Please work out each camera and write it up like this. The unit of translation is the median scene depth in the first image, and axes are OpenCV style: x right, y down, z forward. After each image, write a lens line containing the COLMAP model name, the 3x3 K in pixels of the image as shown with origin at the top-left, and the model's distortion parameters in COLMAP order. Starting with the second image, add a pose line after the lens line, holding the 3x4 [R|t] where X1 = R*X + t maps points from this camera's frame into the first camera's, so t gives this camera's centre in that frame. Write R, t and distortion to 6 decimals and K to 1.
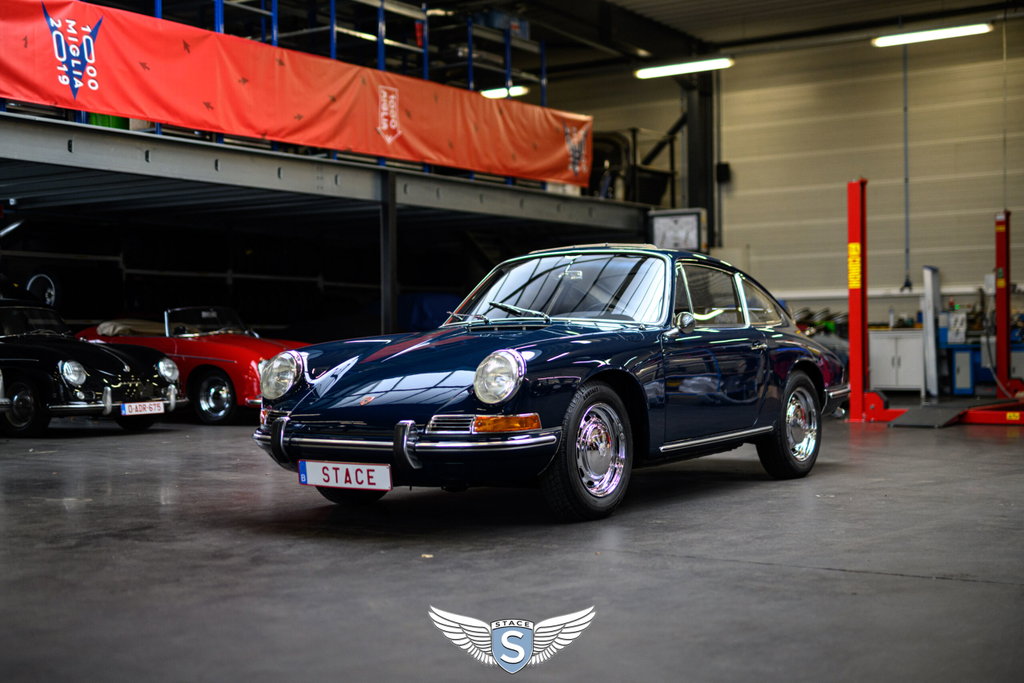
lens RADIAL K [[1464.7, 0, 511.5], [0, 1464.7, 345.5], [0, 0, 1]] dist [0.051791, 0.000000]
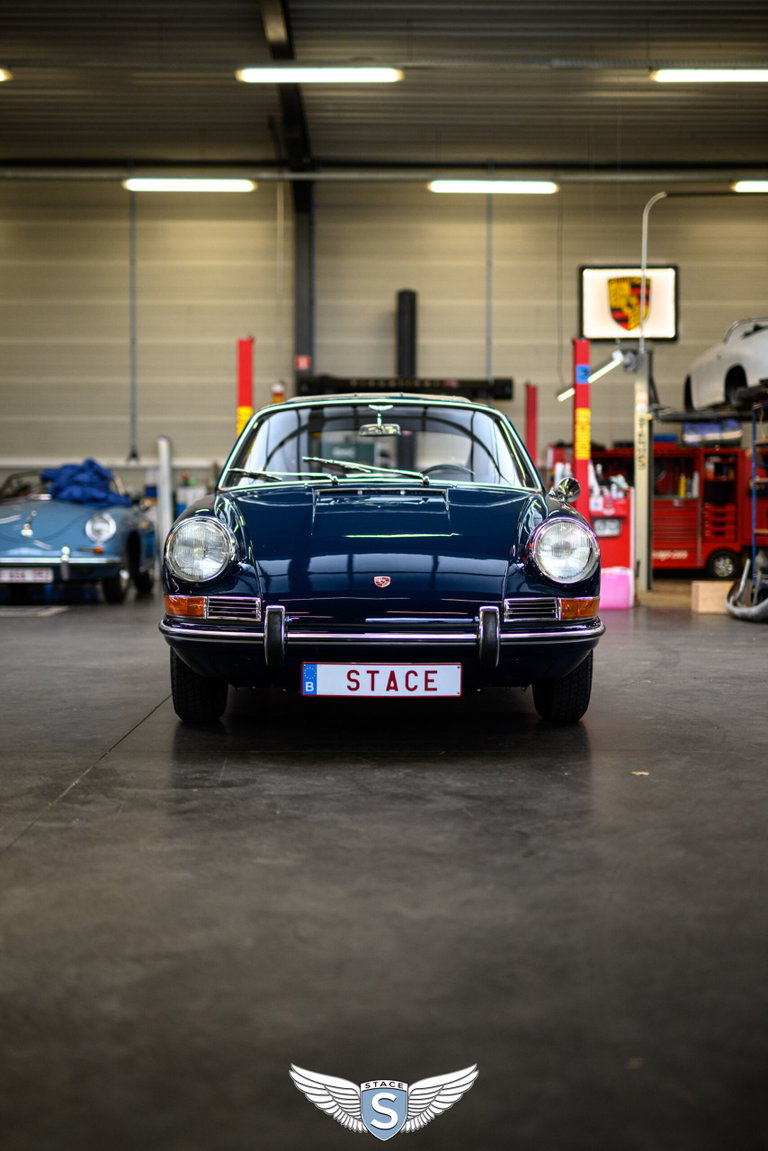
lens RADIAL K [[1646.4, 0, 314.0], [0, 1646.4, 548.9], [0, 0, 1]] dist [0.051791, 0.000000]
pose [[0.812986, 0.004770, 0.582264, -0.640530], [-0.013021, 0.999865, 0.009989, 0.012634], [-0.582138, -0.015702, 0.812938, 0.330080]]
